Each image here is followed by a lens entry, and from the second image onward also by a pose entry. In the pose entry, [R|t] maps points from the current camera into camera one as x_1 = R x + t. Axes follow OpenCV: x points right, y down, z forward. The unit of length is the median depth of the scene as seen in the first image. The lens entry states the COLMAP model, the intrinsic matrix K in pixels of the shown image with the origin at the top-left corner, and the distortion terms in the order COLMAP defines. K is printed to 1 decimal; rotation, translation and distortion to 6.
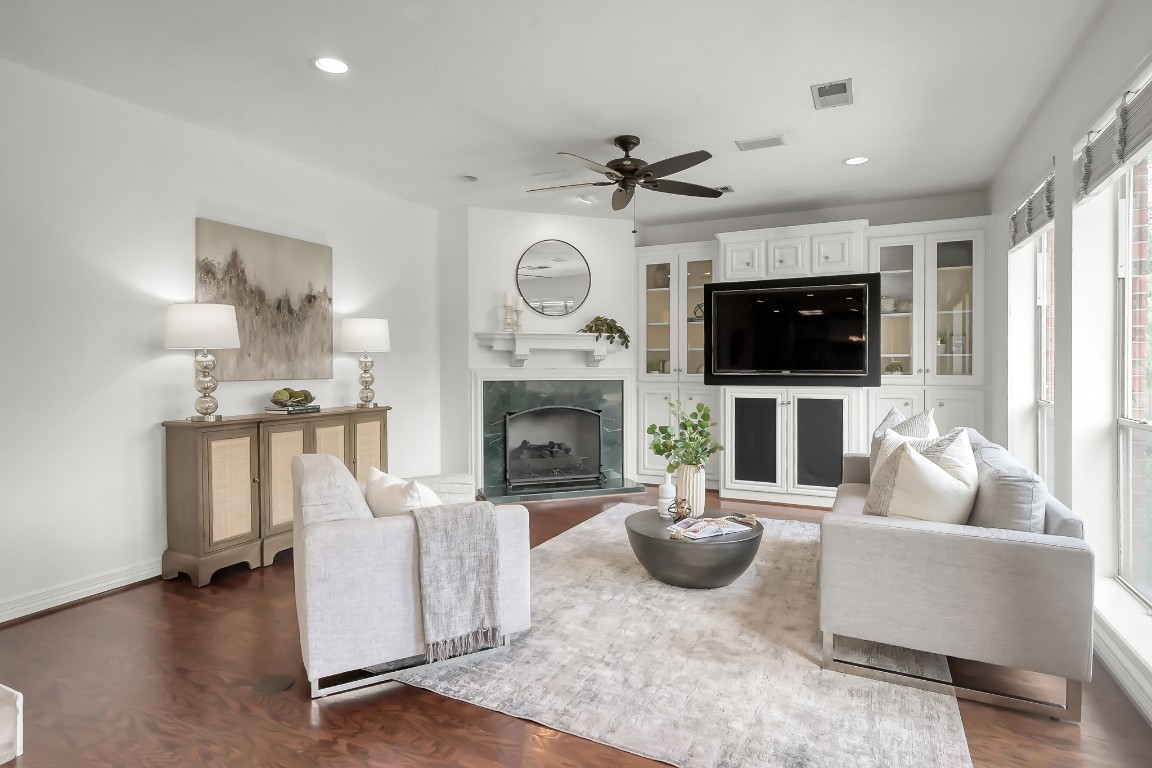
lens RADIAL K [[586.9, 0, 583.2], [0, 586.9, 376.4], [0, 0, 1]] dist [-0.002848, -0.000092]
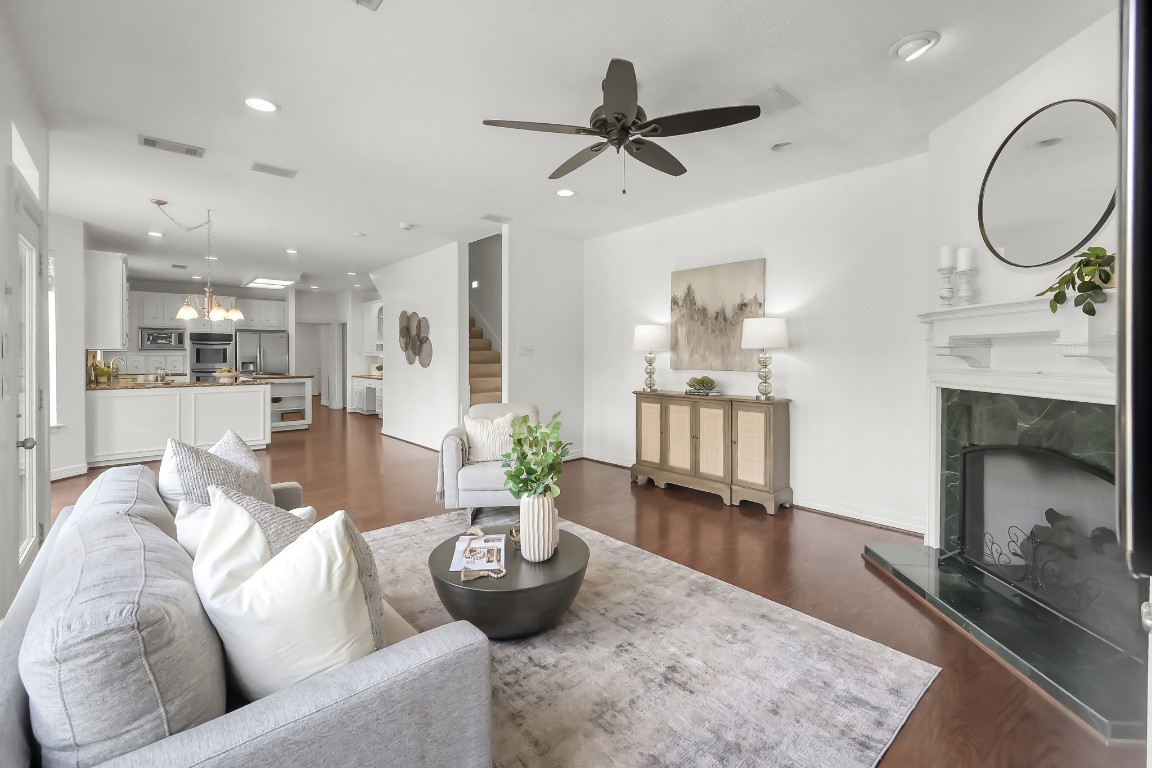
lens RADIAL K [[505.3, 0, 577.6], [0, 505.3, 357.8], [0, 0, 1]] dist [-0.002183, 0.000494]
pose [[-0.385609, 0.008171, -0.922626, 0.669509], [-0.018644, 0.999688, 0.016645, -0.035367], [0.922474, 0.023620, -0.385336, 1.103256]]
